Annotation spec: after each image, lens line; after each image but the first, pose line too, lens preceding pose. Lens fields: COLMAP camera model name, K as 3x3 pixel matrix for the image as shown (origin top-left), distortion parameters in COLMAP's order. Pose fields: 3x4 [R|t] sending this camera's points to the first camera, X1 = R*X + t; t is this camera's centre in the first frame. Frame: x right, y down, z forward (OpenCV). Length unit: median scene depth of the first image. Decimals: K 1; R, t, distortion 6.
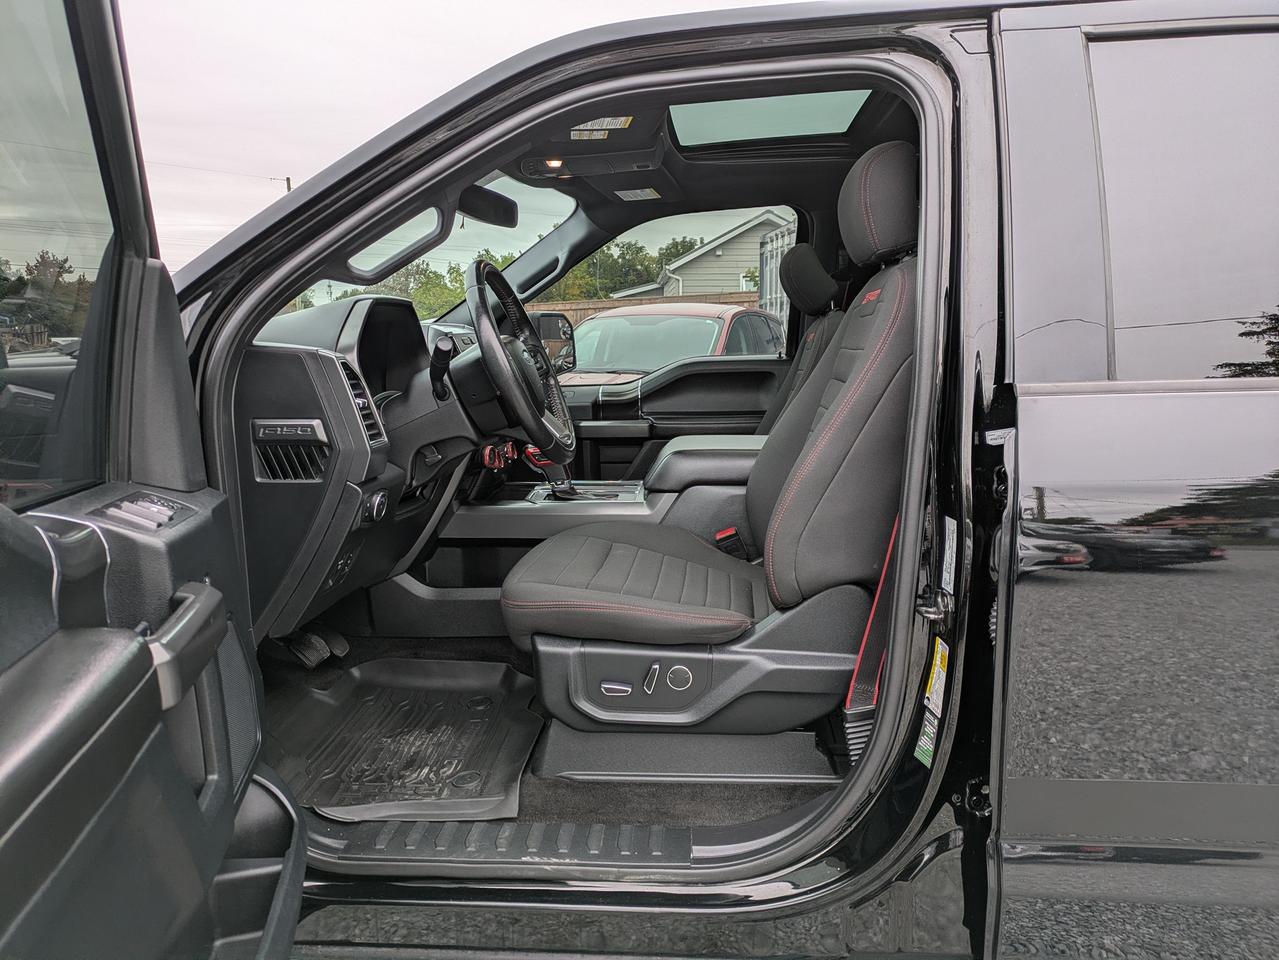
lens RADIAL K [[939.1, 0, 637.7], [0, 939.1, 475.4], [0, 0, 1]] dist [0.004317, -0.011446]
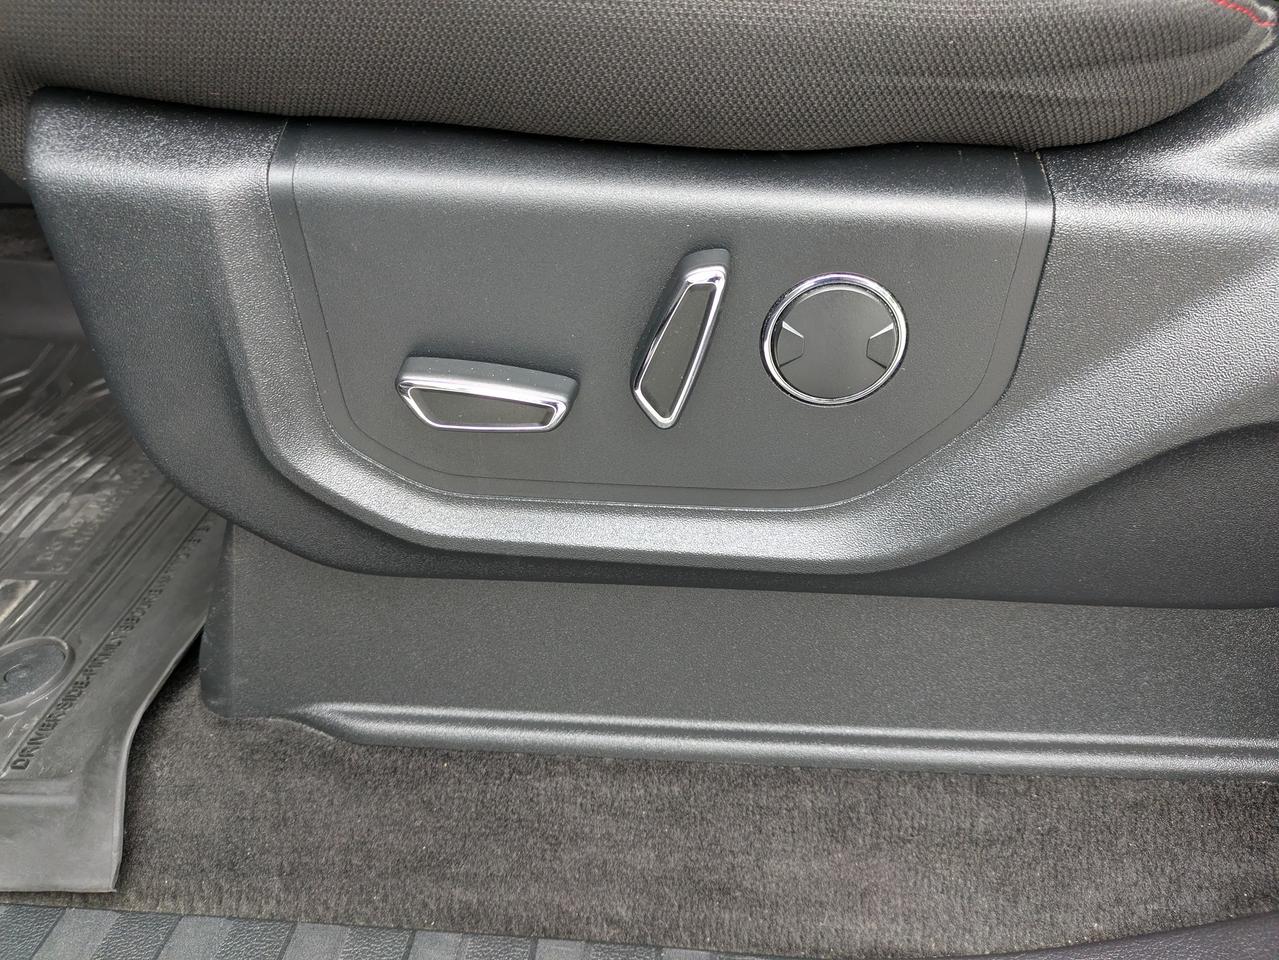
lens RADIAL K [[939.1, 0, 641.2], [0, 939.1, 474.3], [0, 0, 1]] dist [0.004317, -0.011446]
pose [[0.999312, -0.003804, 0.036879, 0.000100], [-0.010069, 0.929491, 0.368708, 0.172109], [-0.035682, -0.368826, 0.928813, 0.816975]]
